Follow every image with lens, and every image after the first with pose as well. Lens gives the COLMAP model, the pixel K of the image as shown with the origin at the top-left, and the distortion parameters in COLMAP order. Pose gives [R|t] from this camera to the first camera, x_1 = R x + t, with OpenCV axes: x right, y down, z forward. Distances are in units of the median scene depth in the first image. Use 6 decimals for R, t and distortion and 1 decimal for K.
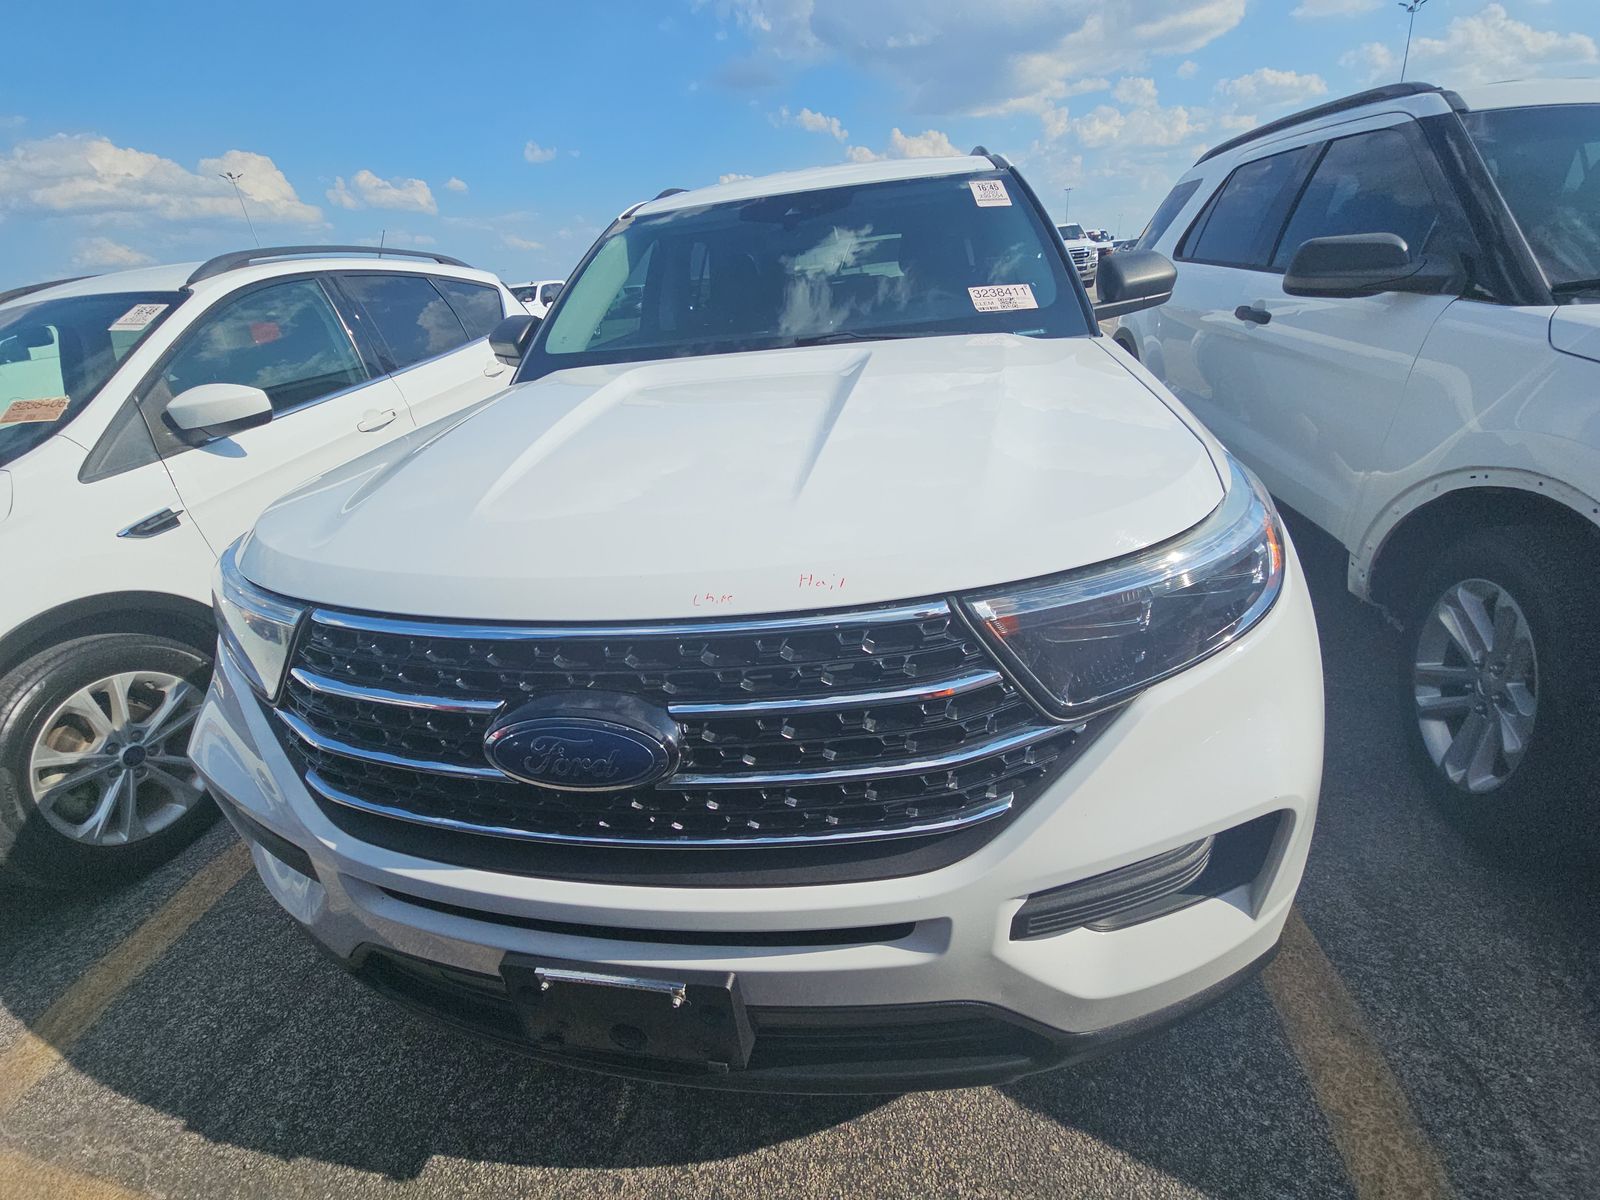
lens RADIAL K [[647.8, 0, 799.3], [0, 647.8, 588.7], [0, 0, 1]] dist [-0.000917, -0.000356]
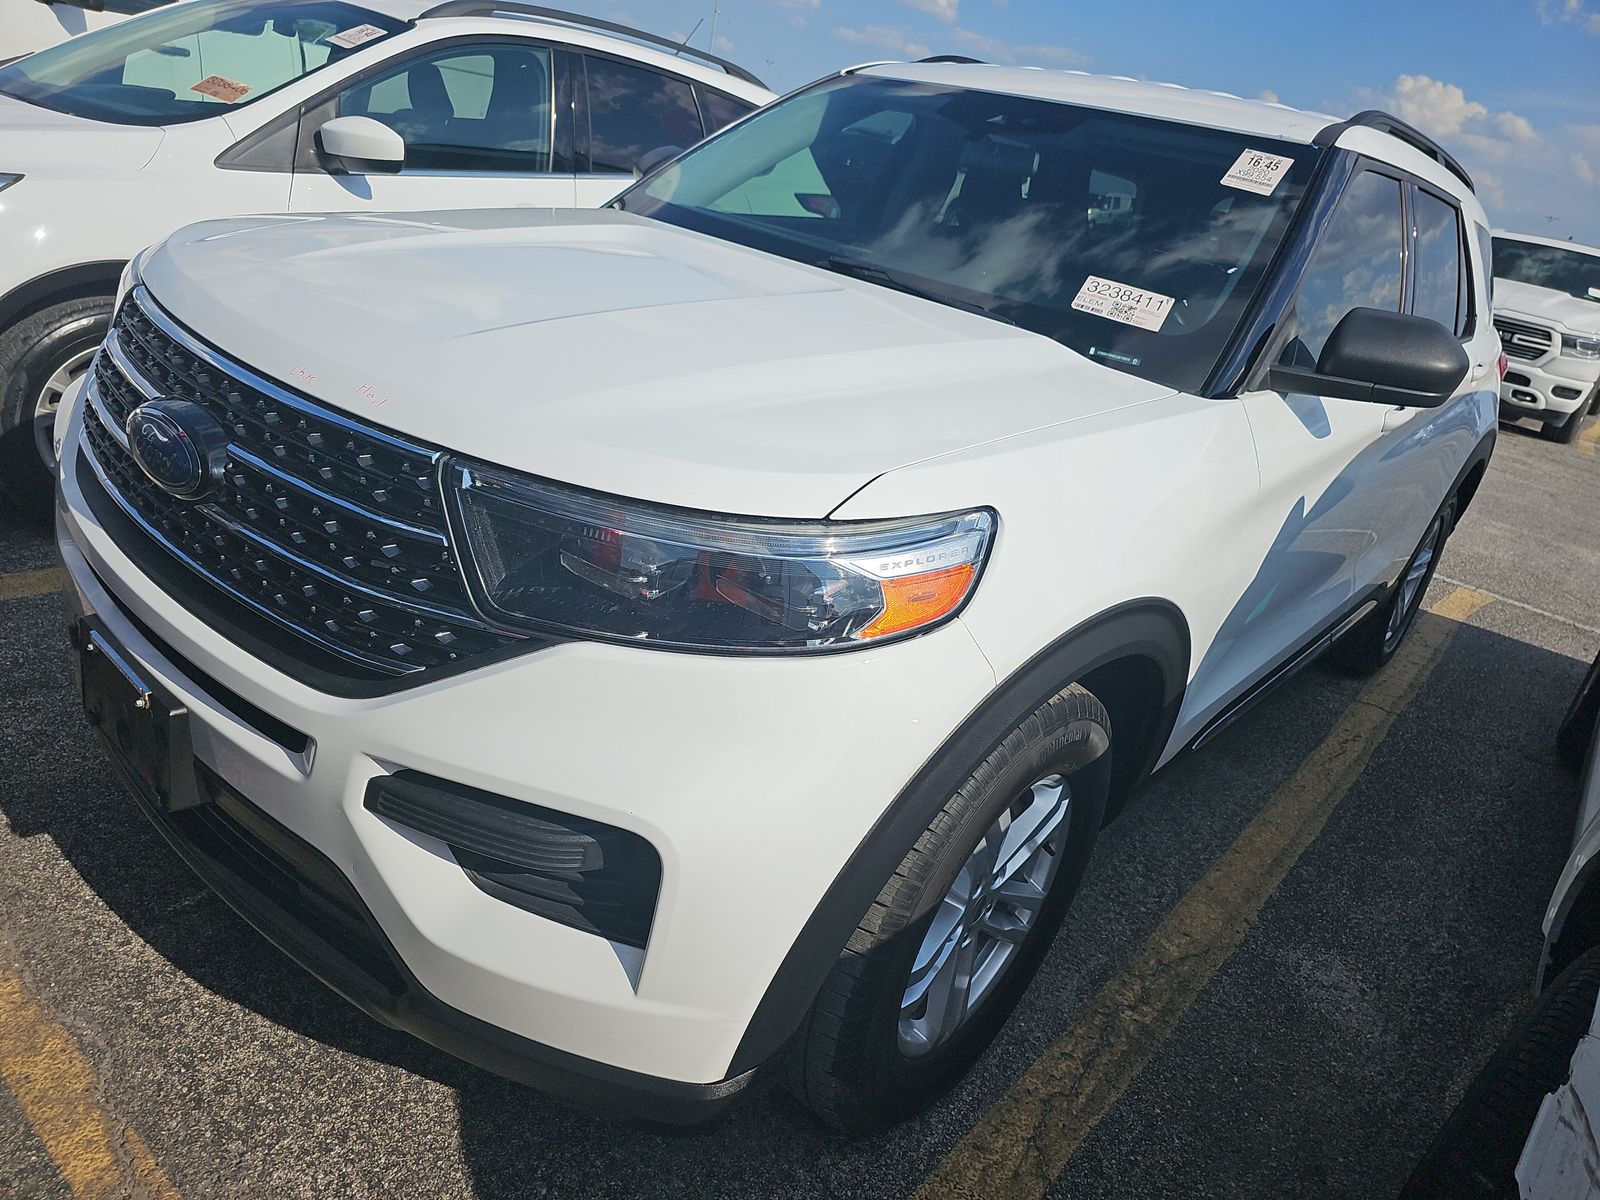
lens RADIAL K [[1059.0, 0, 800.0], [0, 1059.0, 600.0], [0, 0, 1]] dist [0.005813, -0.001769]
pose [[0.814198, 0.439725, -0.379110, 0.908199], [-0.463319, 0.885608, 0.032156, -0.060685], [0.349882, 0.149467, 0.924793, -0.199064]]
